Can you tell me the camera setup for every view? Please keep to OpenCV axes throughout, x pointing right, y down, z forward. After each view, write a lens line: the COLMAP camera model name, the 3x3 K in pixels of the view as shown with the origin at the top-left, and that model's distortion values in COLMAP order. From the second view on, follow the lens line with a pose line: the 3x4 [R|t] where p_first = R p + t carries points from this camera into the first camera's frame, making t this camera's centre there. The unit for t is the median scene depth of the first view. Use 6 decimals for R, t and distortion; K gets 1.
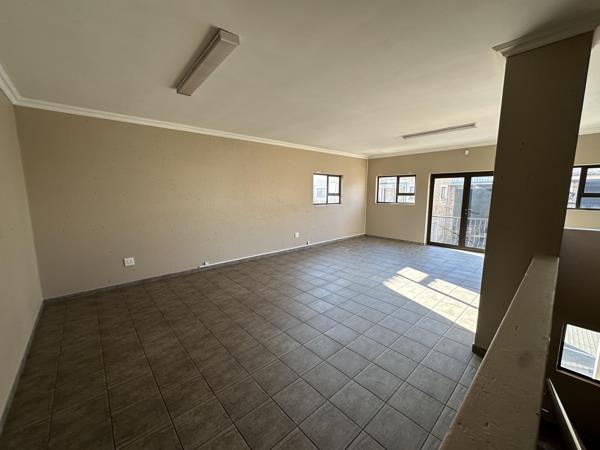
lens RADIAL K [[239.3, 0, 296.4], [0, 239.3, 224.5], [0, 0, 1]] dist [-0.001014, -0.000185]
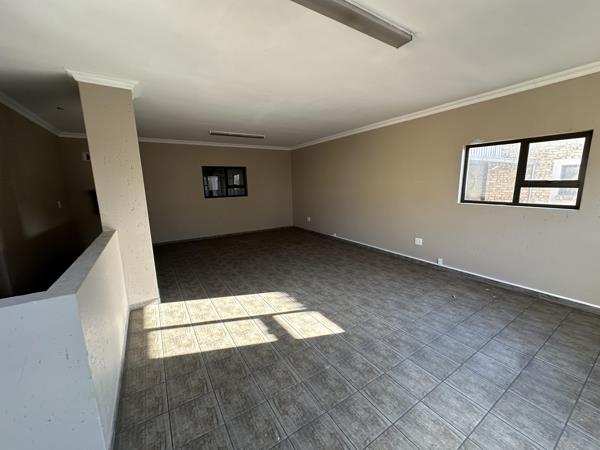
lens RADIAL K [[239.3, 0, 296.4], [0, 239.3, 224.5], [0, 0, 1]] dist [-0.001014, -0.000185]
pose [[-0.157705, 0.171861, -0.972416, 1.035221], [-0.124978, 0.973347, 0.192294, -0.134752], [0.979546, 0.151856, -0.132023, 1.044408]]
